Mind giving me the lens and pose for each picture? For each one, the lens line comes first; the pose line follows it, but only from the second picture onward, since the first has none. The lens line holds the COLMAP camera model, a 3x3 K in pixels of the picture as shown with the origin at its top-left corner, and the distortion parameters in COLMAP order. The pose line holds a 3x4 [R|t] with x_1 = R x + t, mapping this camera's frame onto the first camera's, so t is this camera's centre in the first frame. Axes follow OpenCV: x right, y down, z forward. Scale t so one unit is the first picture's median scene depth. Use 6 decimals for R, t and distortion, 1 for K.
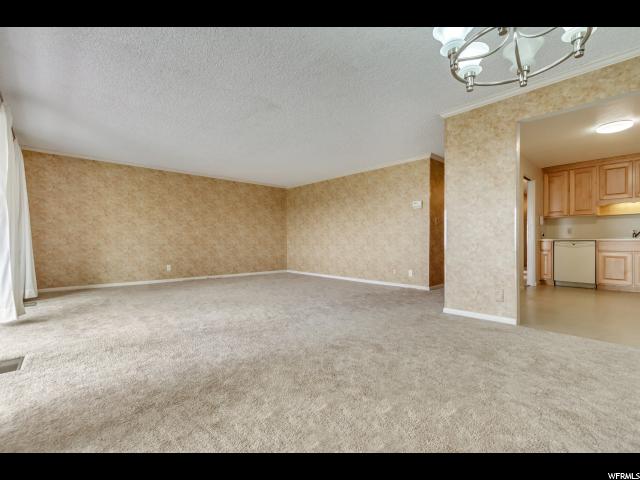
lens RADIAL K [[296.9, 0, 322.4], [0, 296.9, 242.7], [0, 0, 1]] dist [0.001591, -0.000280]
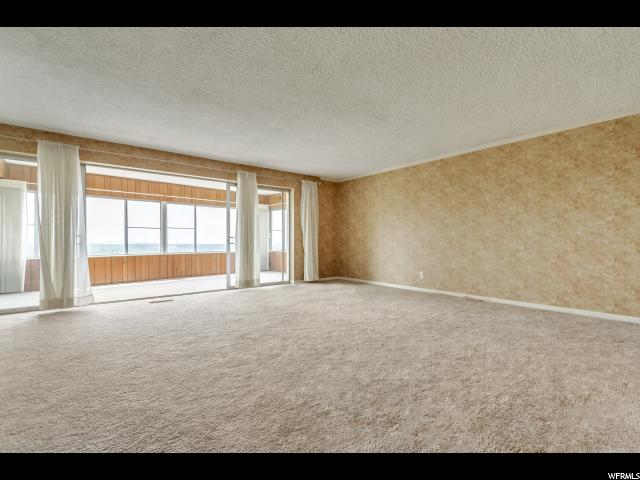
lens RADIAL K [[296.9, 0, 322.4], [0, 296.9, 241.1], [0, 0, 1]] dist [0.001591, -0.000280]
pose [[-0.054159, -0.001098, -0.998532, 0.337966], [0.000376, 0.999999, -0.001120, -0.012624], [0.998532, -0.000436, -0.054158, 0.706006]]
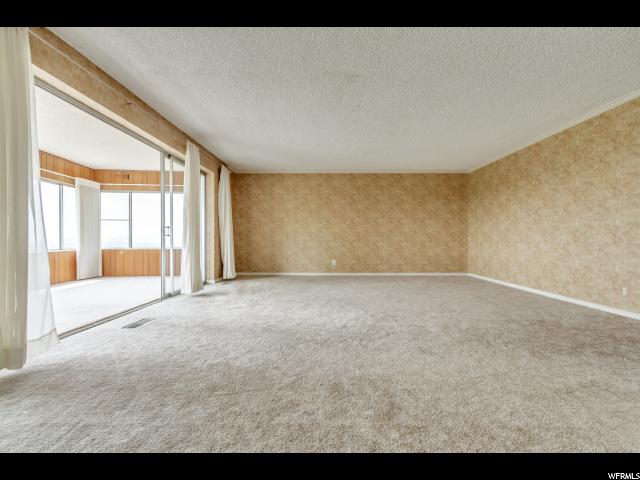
lens RADIAL K [[296.9, 0, 320.3], [0, 296.9, 241.1], [0, 0, 1]] dist [0.001591, -0.000280]
pose [[0.734625, 0.005278, -0.678452, 0.168805], [-0.001688, 0.999981, 0.005952, 0.000209], [0.678471, -0.003227, 0.734620, 0.158265]]
